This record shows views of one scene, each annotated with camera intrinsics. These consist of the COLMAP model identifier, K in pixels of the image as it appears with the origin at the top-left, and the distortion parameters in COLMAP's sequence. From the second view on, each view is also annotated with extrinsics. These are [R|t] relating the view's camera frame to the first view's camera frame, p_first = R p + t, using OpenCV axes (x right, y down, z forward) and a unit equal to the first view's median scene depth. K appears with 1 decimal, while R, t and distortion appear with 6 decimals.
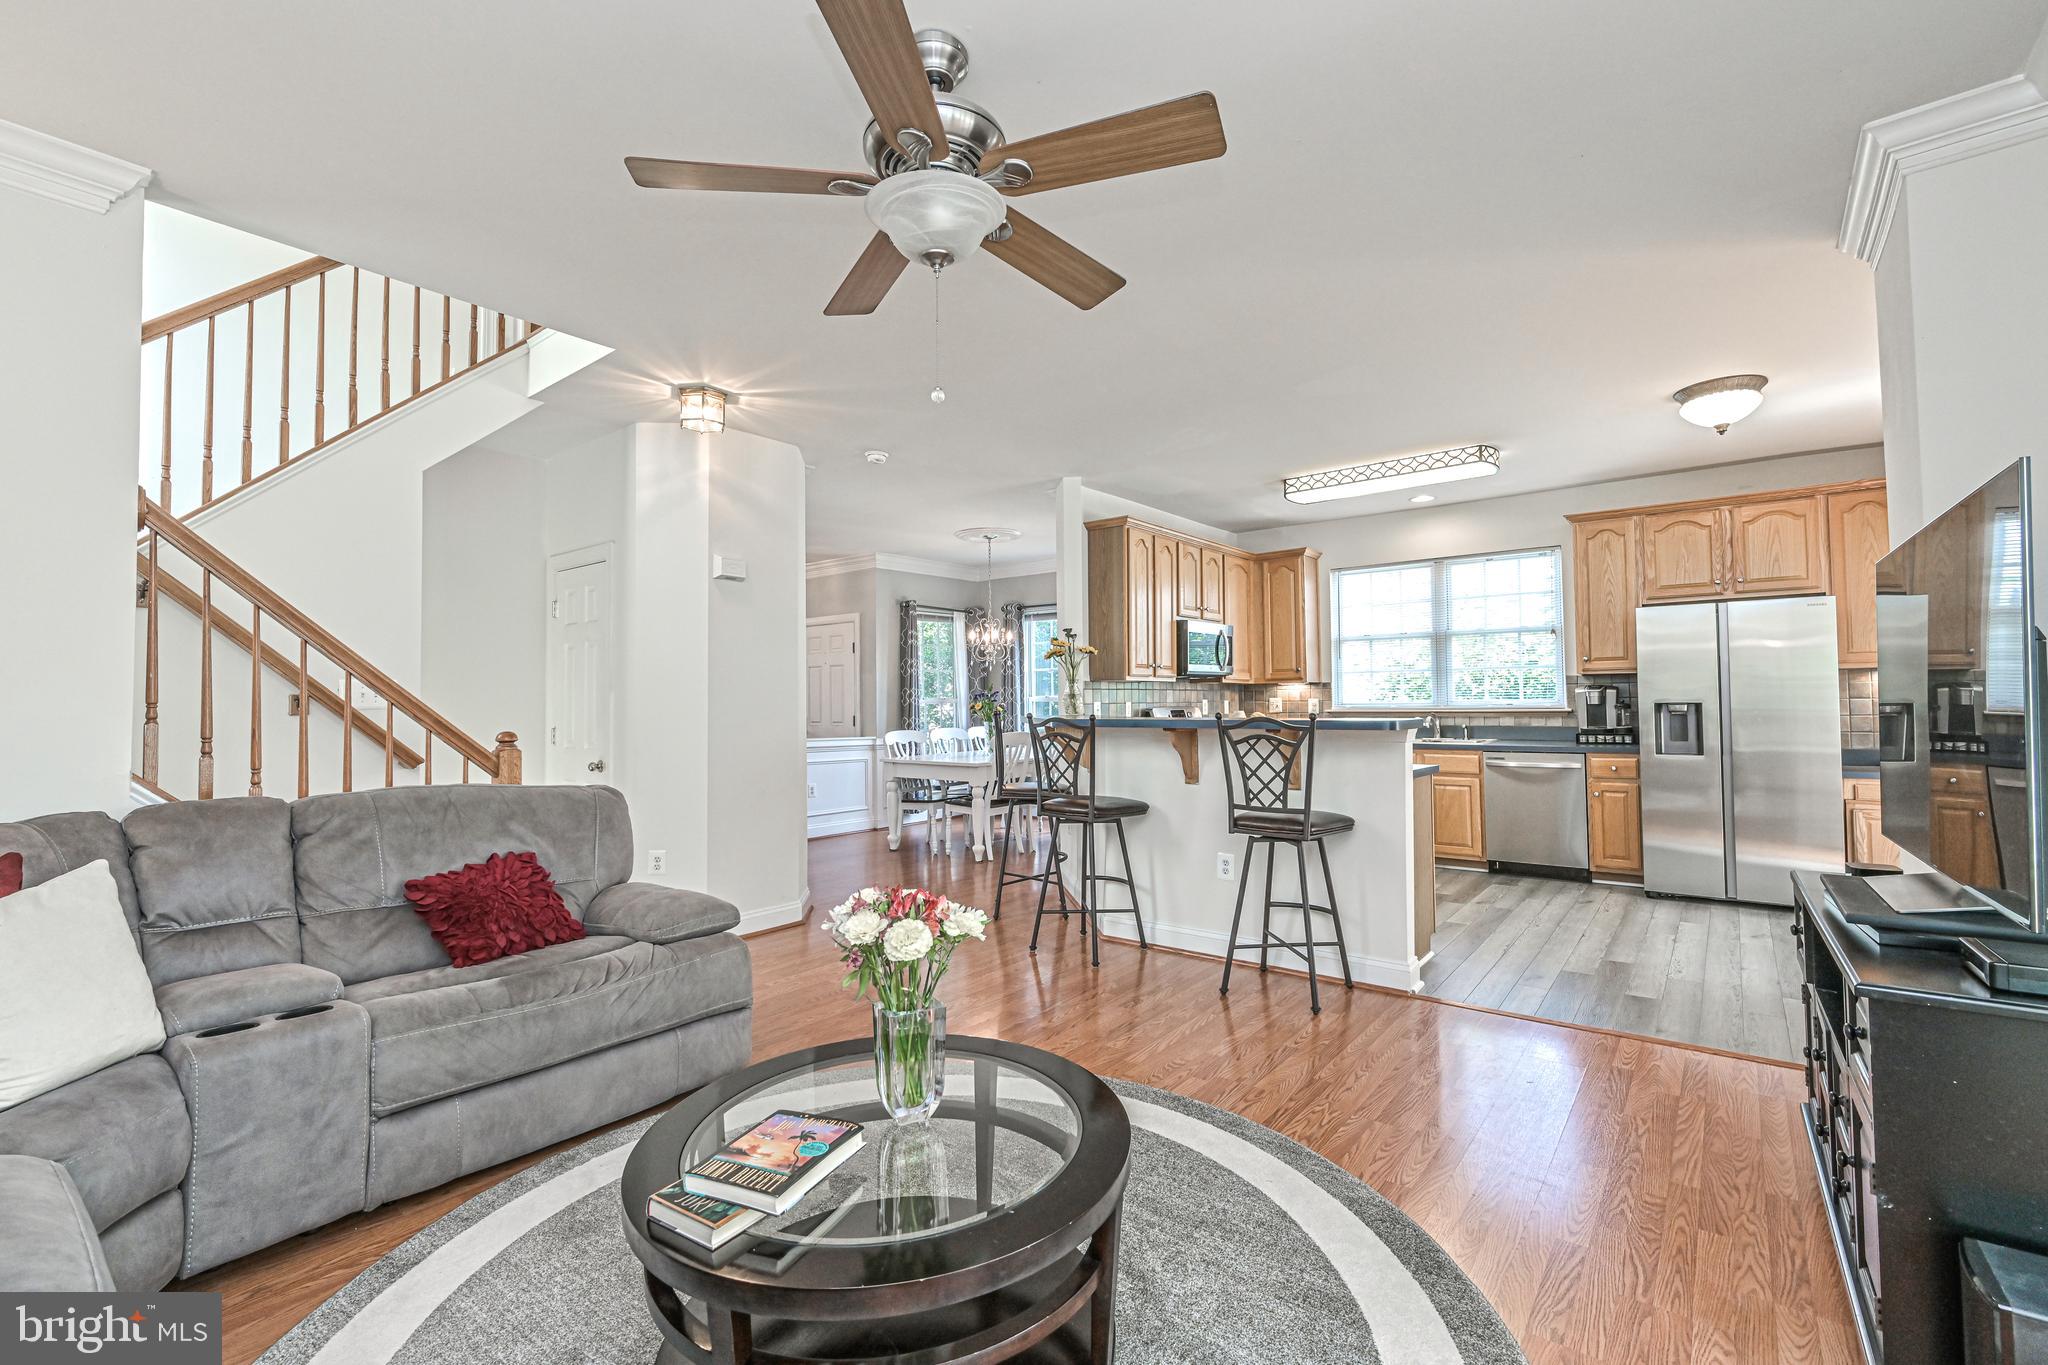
lens RADIAL K [[885.3, 0, 1024.0], [0, 885.3, 682.5], [0, 0, 1]] dist [-0.001516, -0.000075]
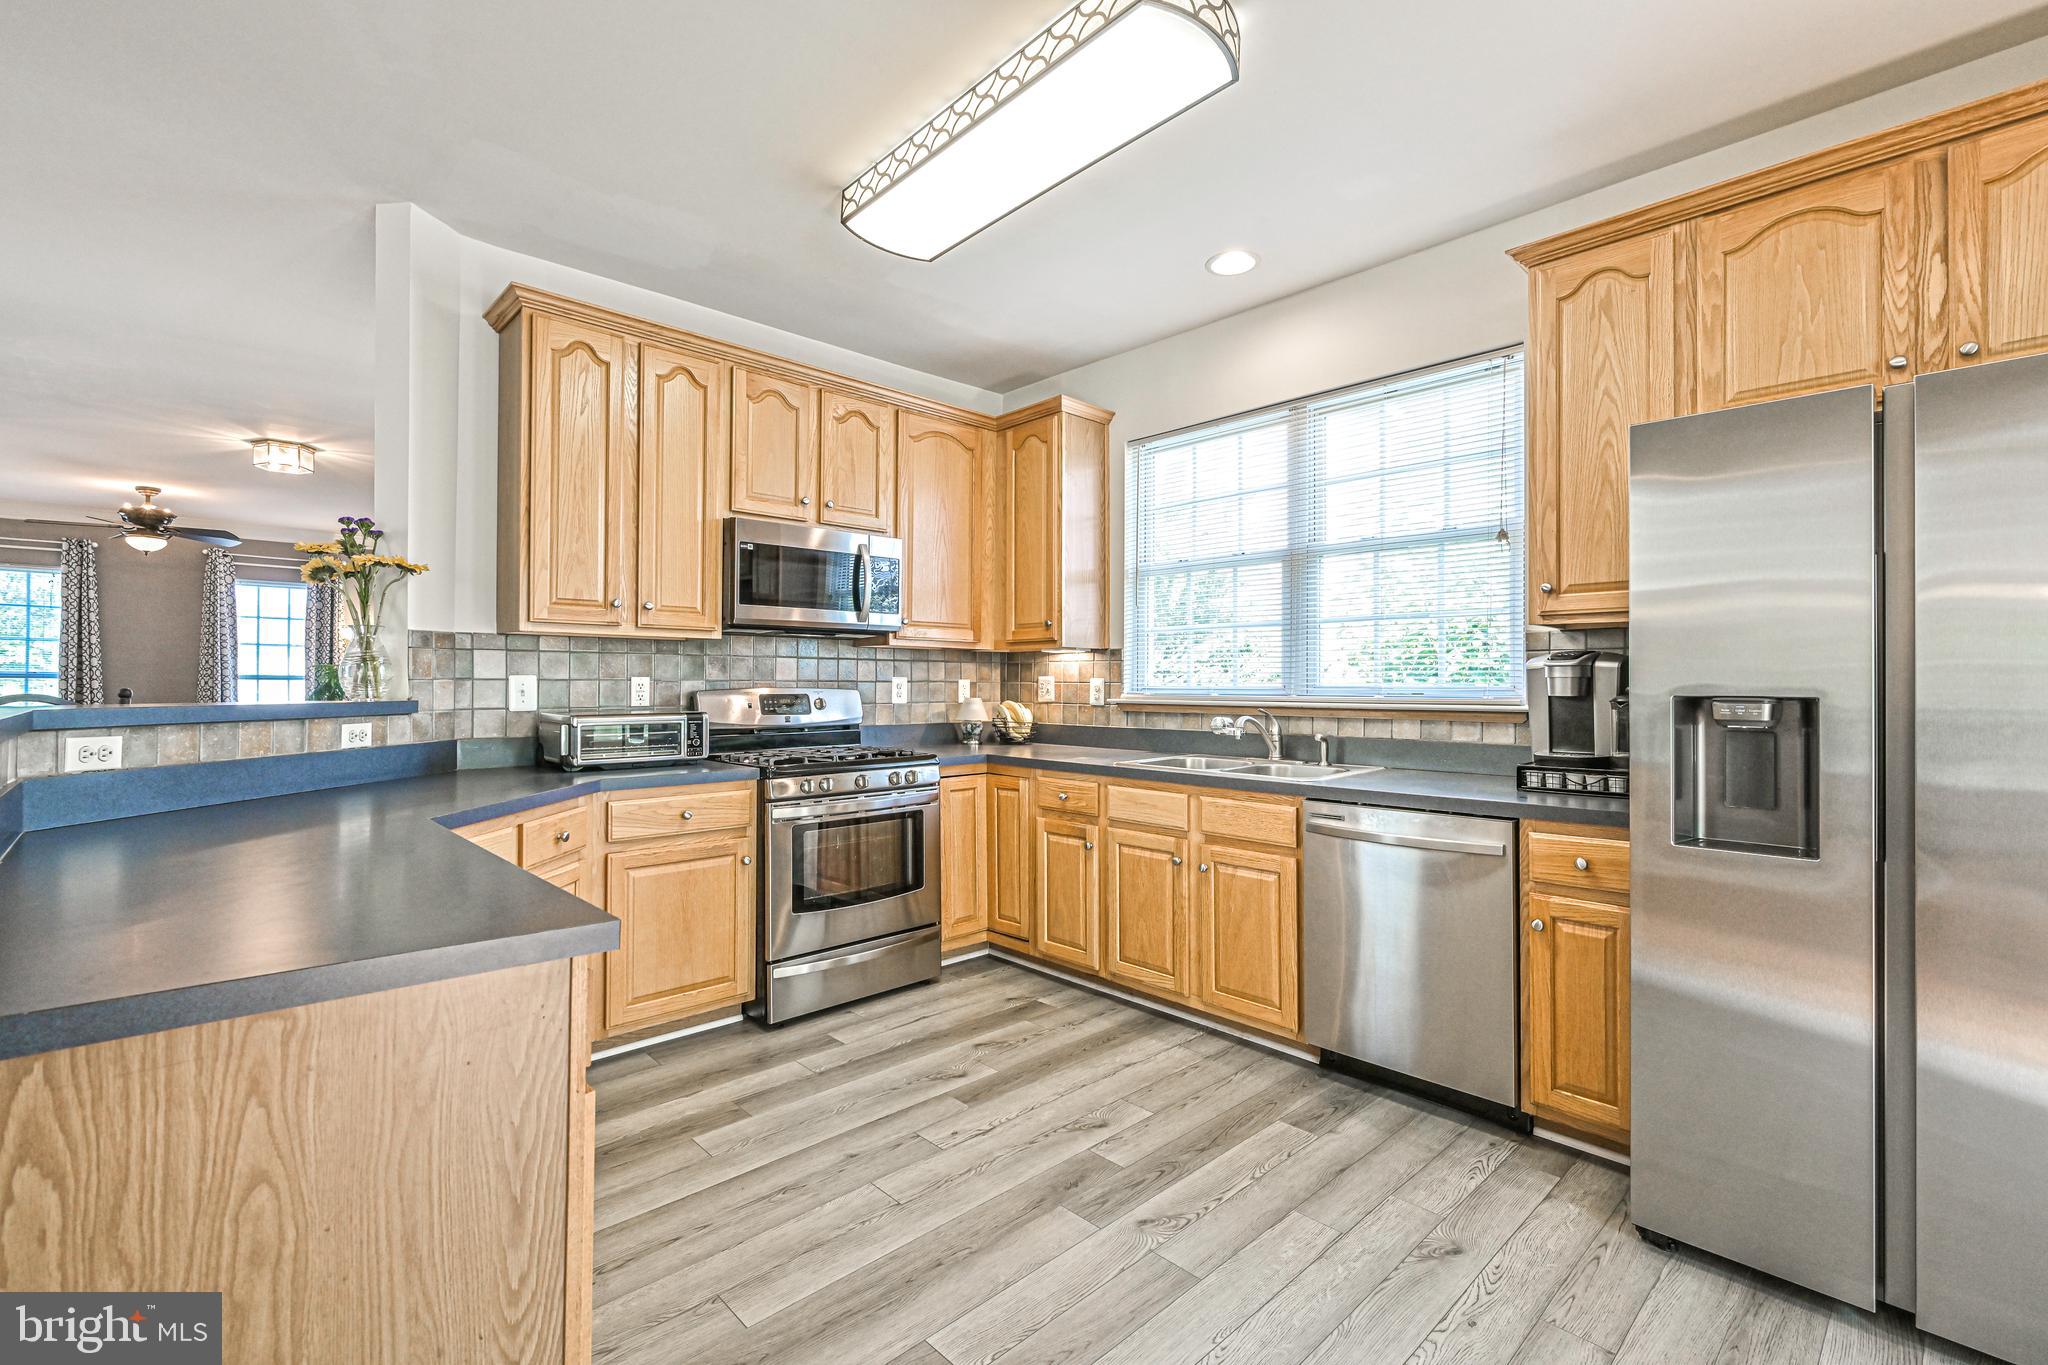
lens RADIAL K [[909.5, 0, 1024.0], [0, 909.5, 682.5], [0, 0, 1]] dist [0.001050, 0.000485]
pose [[0.991409, 0.014376, -0.130005, 0.451747], [-0.011593, 0.999688, 0.022137, 0.011308], [0.130282, -0.020439, 0.991266, 0.547039]]
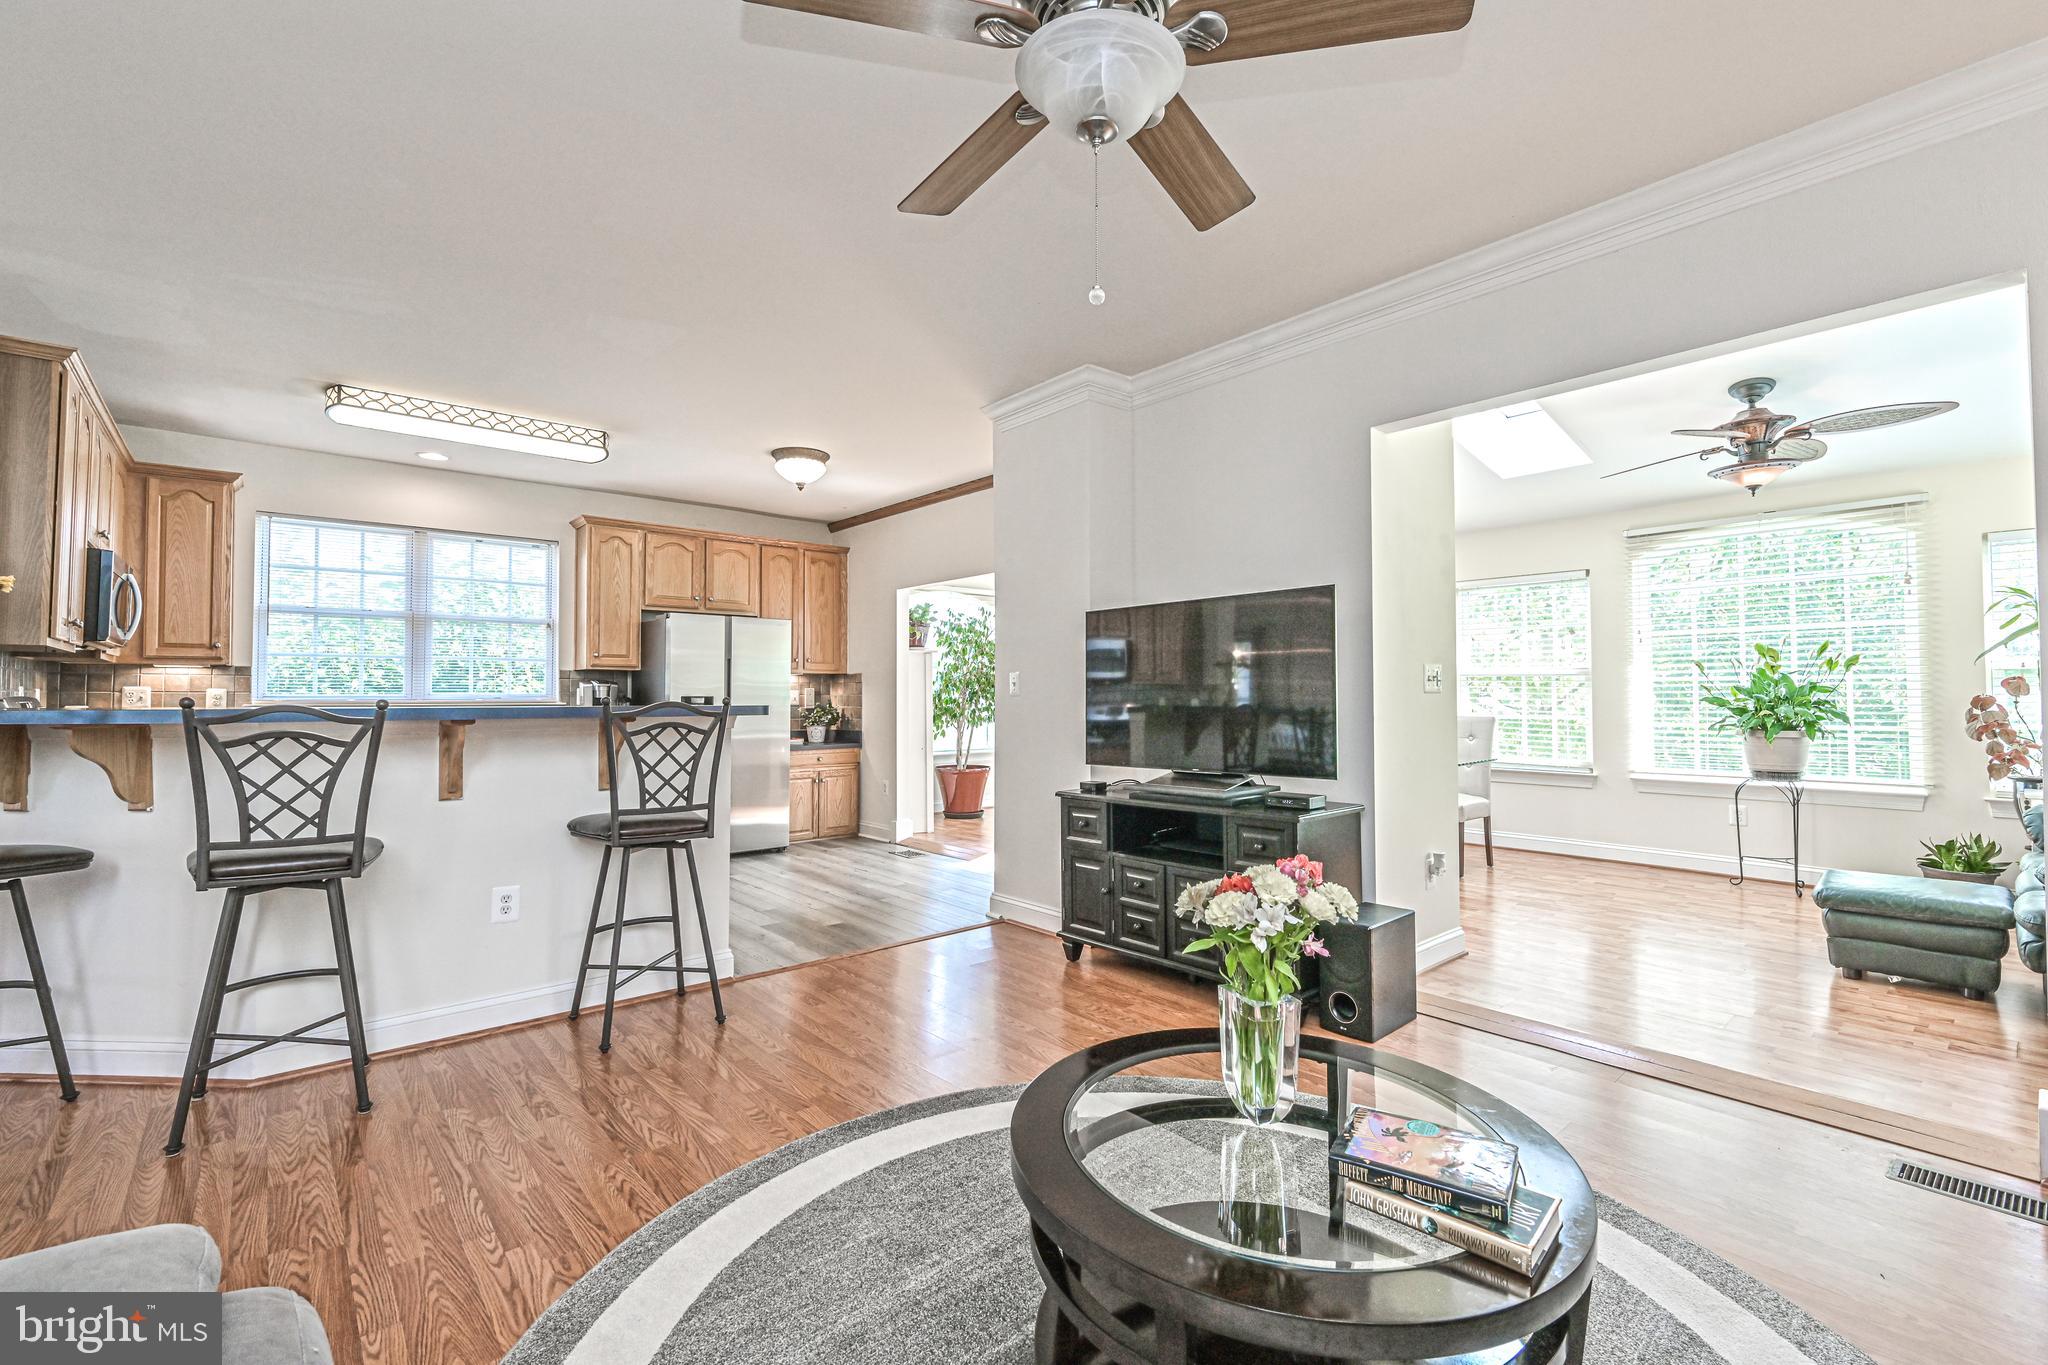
lens RADIAL K [[885.3, 0, 1024.0], [0, 885.3, 682.5], [0, 0, 1]] dist [-0.001516, -0.000075]
pose [[0.180206, 0.027598, 0.983242, -0.312408], [-0.022332, 0.999463, -0.023960, 0.020296], [-0.983375, -0.017640, 0.180725, 0.312015]]
